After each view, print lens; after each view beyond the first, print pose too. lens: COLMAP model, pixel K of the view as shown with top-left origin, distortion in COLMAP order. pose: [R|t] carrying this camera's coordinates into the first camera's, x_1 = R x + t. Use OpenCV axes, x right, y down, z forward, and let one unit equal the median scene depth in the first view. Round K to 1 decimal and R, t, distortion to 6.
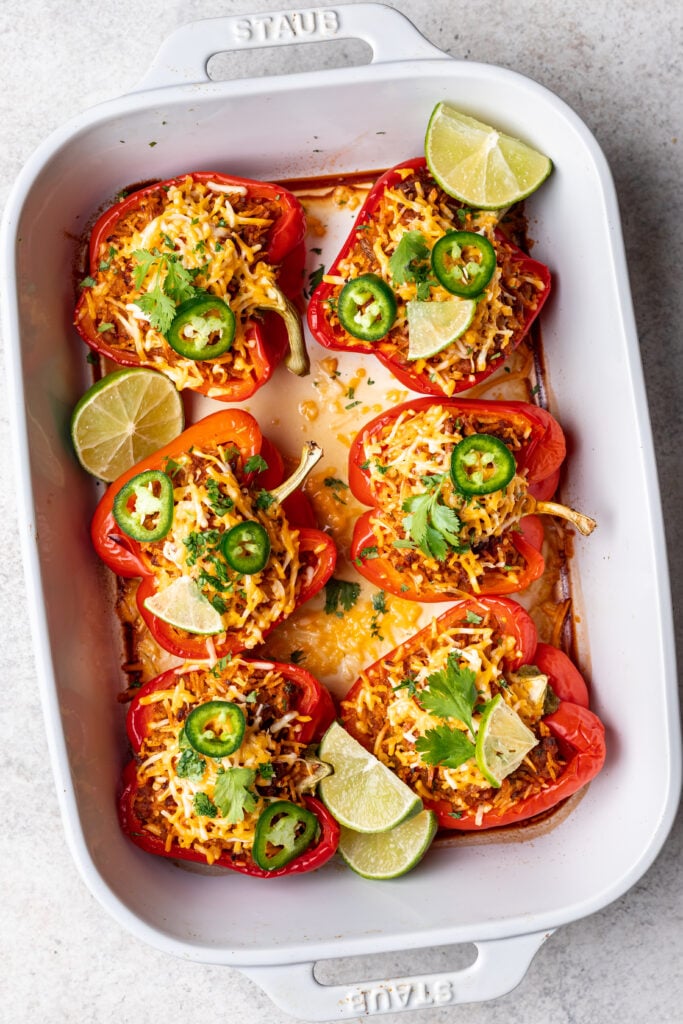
lens RADIAL K [[1980.6, 0, 364.2], [0, 1980.6, 516.4], [0, 0, 1]] dist [-0.011262, 0.190141]
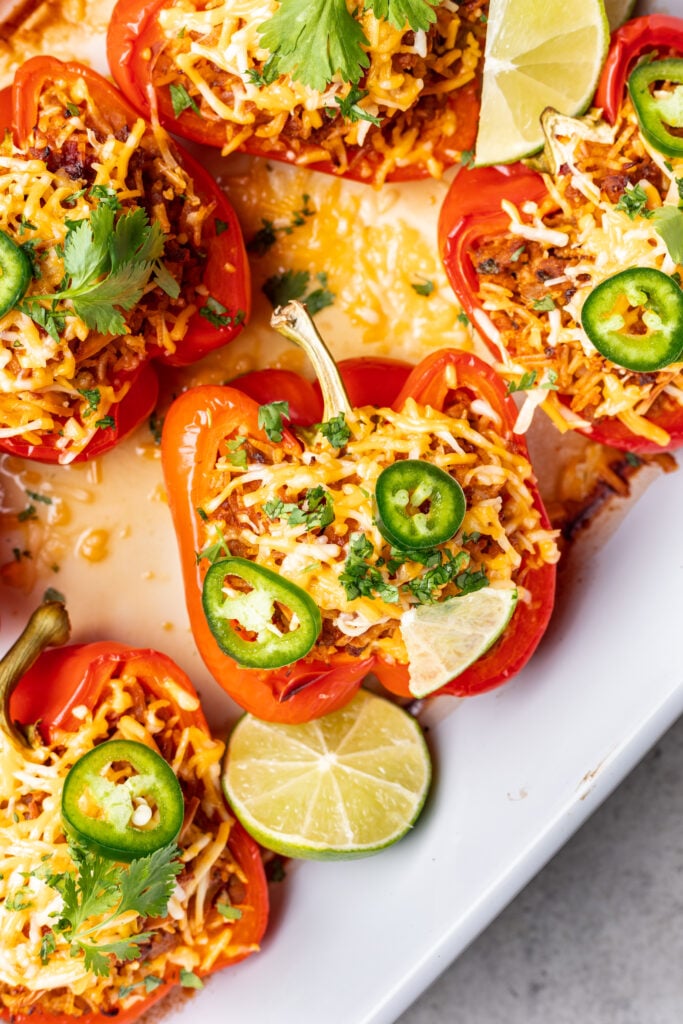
lens RADIAL K [[2085.7, 0, 398.8], [0, 2085.7, 509.0], [0, 0, 1]] dist [-0.002261, -0.057636]
pose [[-0.649149, -0.739164, -0.179559, 0.035386], [0.746414, -0.664462, 0.036830, -0.001691], [-0.146533, -0.110117, 0.983058, 0.402385]]
